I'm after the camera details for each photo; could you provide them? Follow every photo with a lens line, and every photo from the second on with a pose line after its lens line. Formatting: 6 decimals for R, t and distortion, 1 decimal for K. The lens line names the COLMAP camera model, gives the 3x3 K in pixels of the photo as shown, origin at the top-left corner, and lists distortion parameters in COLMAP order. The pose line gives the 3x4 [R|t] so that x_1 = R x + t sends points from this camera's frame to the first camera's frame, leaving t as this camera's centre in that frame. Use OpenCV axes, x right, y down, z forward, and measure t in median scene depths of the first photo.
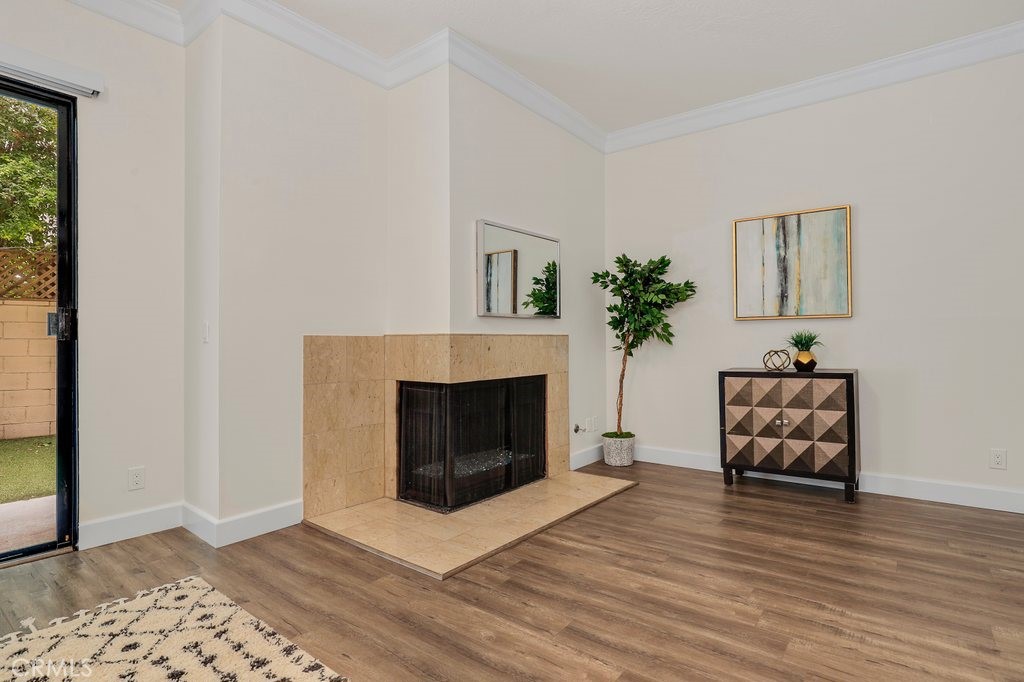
lens RADIAL K [[513.8, 0, 510.3], [0, 513.8, 334.7], [0, 0, 1]] dist [-0.012407, 0.000306]
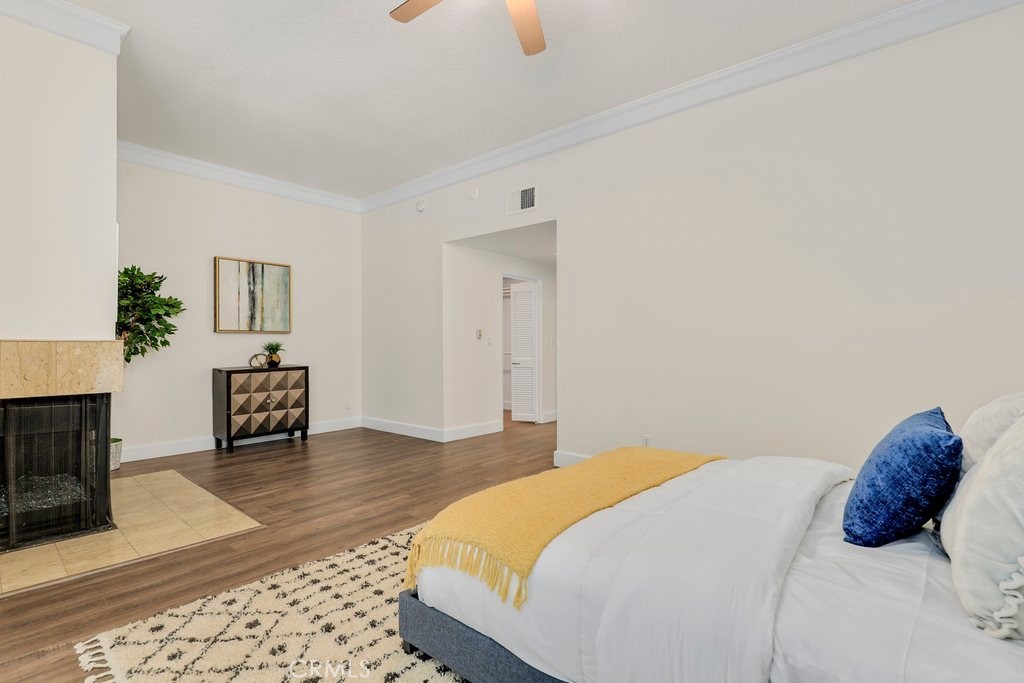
lens RADIAL K [[489.0, 0, 512.0], [0, 489.0, 341.5], [0, 0, 1]] dist [-0.019059, -0.000233]
pose [[0.061029, 0.012370, 0.998059, -0.861765], [-0.013139, 0.999847, -0.011588, 0.000663], [-0.998050, -0.012406, 0.061182, 0.183734]]
